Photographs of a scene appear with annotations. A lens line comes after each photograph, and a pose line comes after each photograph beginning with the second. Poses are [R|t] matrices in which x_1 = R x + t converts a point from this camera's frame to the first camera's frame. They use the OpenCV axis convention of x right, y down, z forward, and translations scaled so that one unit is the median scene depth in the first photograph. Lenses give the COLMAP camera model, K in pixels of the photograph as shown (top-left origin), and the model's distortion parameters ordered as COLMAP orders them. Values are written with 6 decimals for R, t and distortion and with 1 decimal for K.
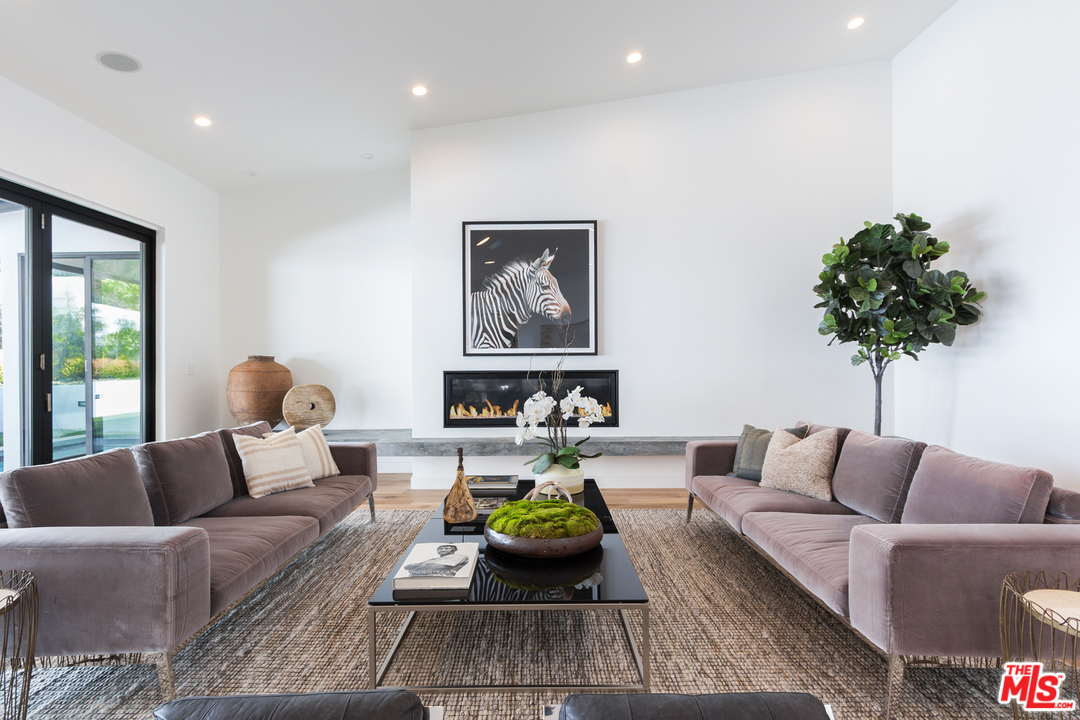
lens RADIAL K [[507.5, 0, 524.1], [0, 507.5, 373.4], [0, 0, 1]] dist [0.002286, 0.000350]
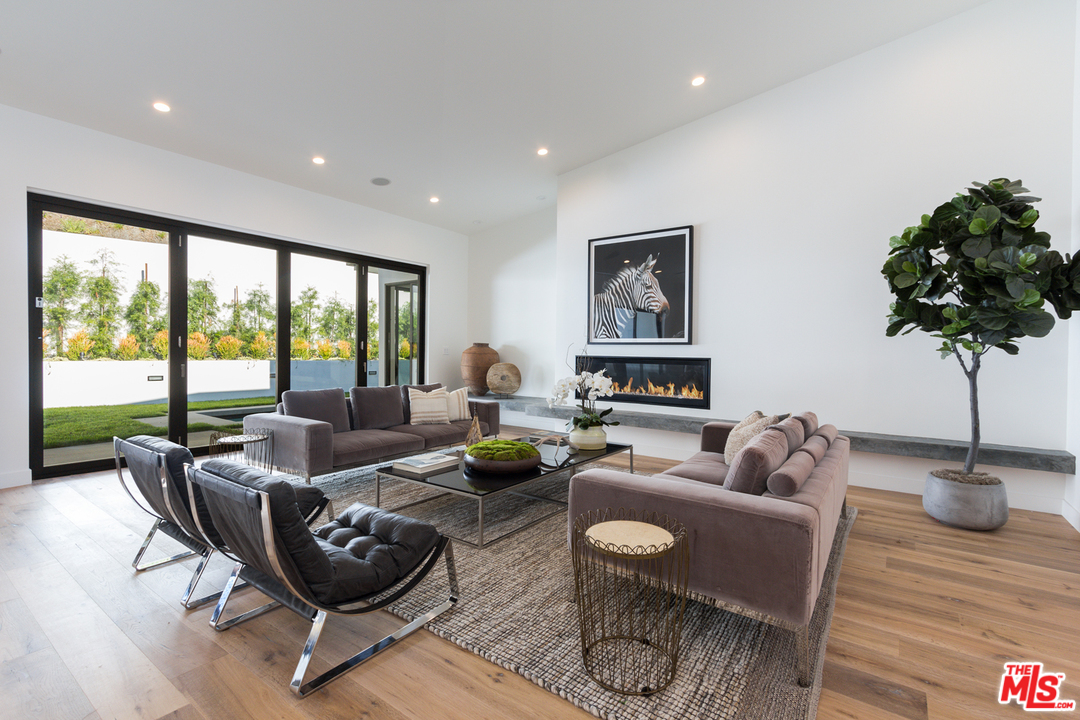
lens RADIAL K [[477.3, 0, 545.7], [0, 477.3, 361.4], [0, 0, 1]] dist [0.004090, 0.000038]
pose [[0.827201, 0.028873, -0.561164, 0.476160], [-0.027097, 0.999567, 0.011486, -0.001676], [0.561252, 0.005705, 0.827625, -0.062192]]
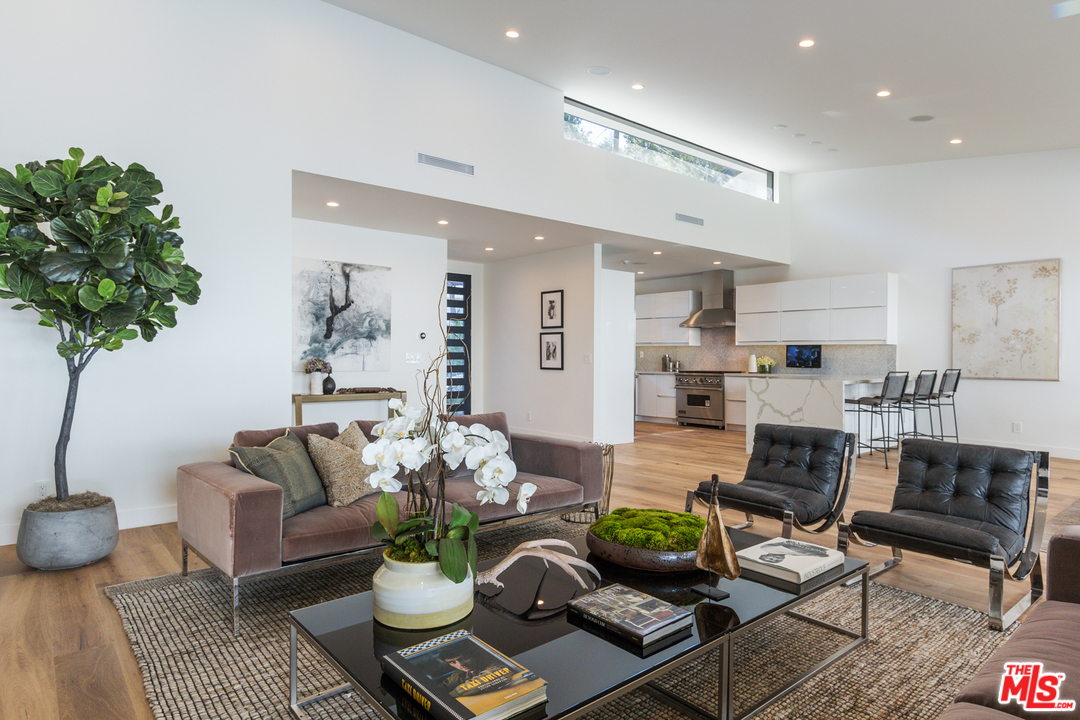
lens RADIAL K [[619.2, 0, 540.0], [0, 619.2, 360.0], [0, 0, 1]] dist [-0.005667, -0.001407]
pose [[-0.657495, -0.000909, 0.753458, -0.332364], [0.011962, 0.999861, 0.011645, -0.011711], [-0.753364, 0.016669, -0.657393, 0.949436]]
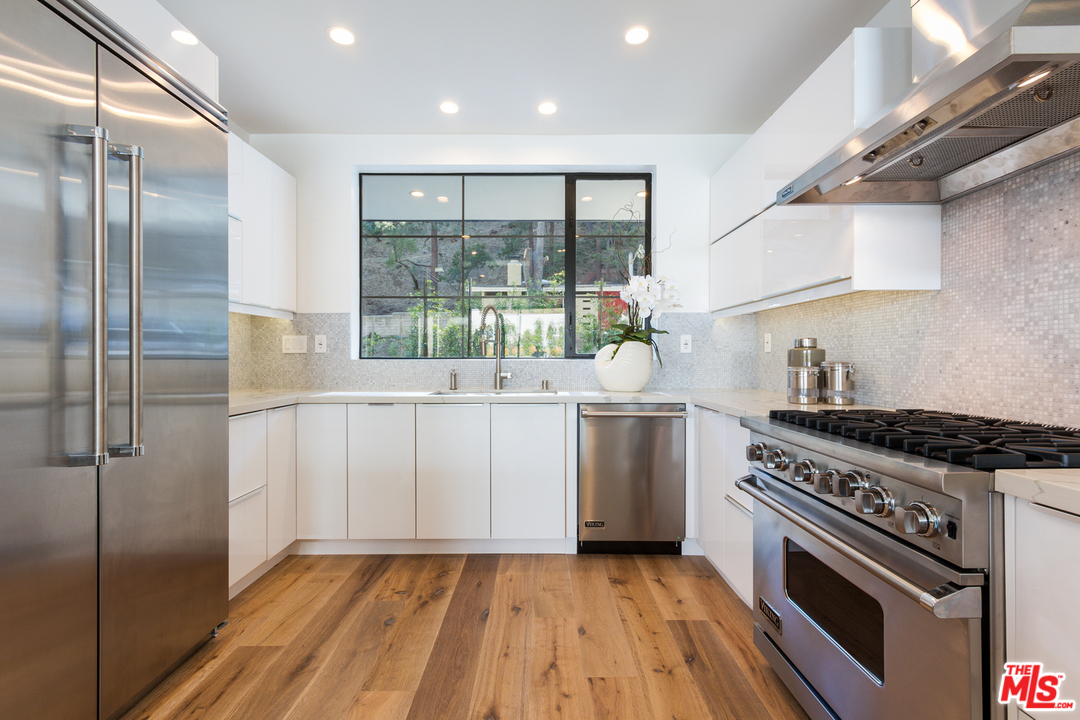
lens RADIAL K [[496.2, 0, 540.0], [0, 496.2, 360.0], [0, 0, 1]] dist [-0.000684, 0.000173]
pose [[-0.015510, 0.002039, 0.999878, 0.617862], [0.013743, 0.999904, -0.001826, 0.019311], [-0.999785, 0.013713, -0.015537, -0.676516]]
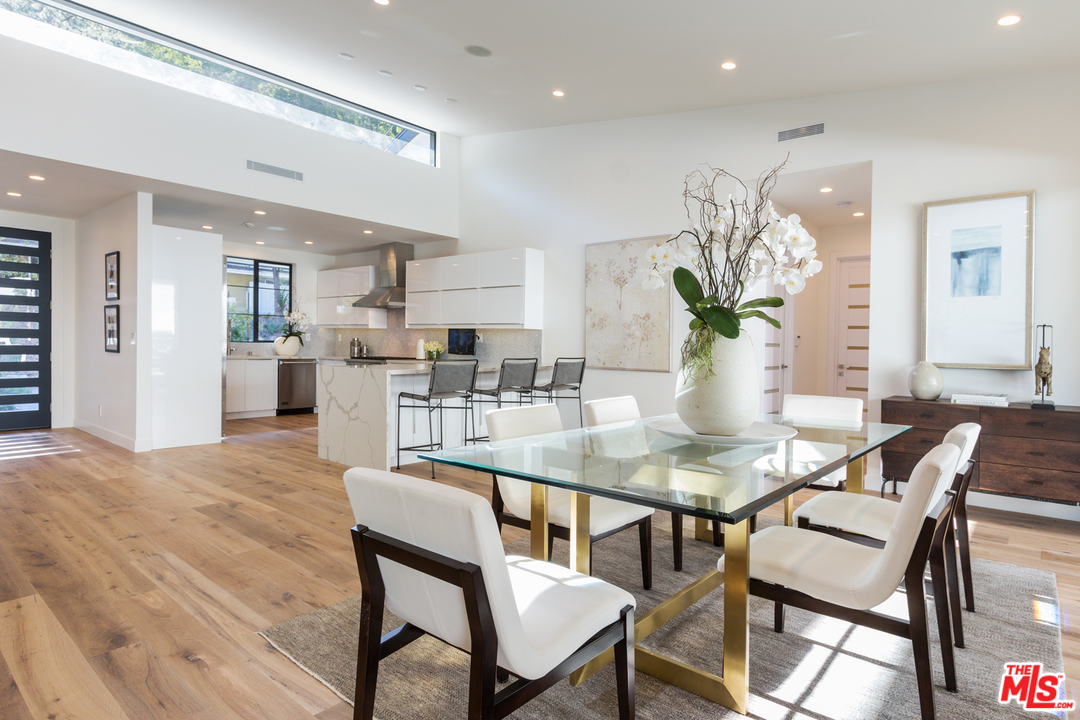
lens RADIAL K [[584.6, 0, 553.4], [0, 584.6, 349.6], [0, 0, 1]] dist [0.001605, 0.000201]
pose [[-0.780212, -0.014638, 0.625344, -0.630214], [-0.005523, 0.999848, 0.016514, 0.003153], [-0.625491, 0.009431, -0.780175, 0.162375]]
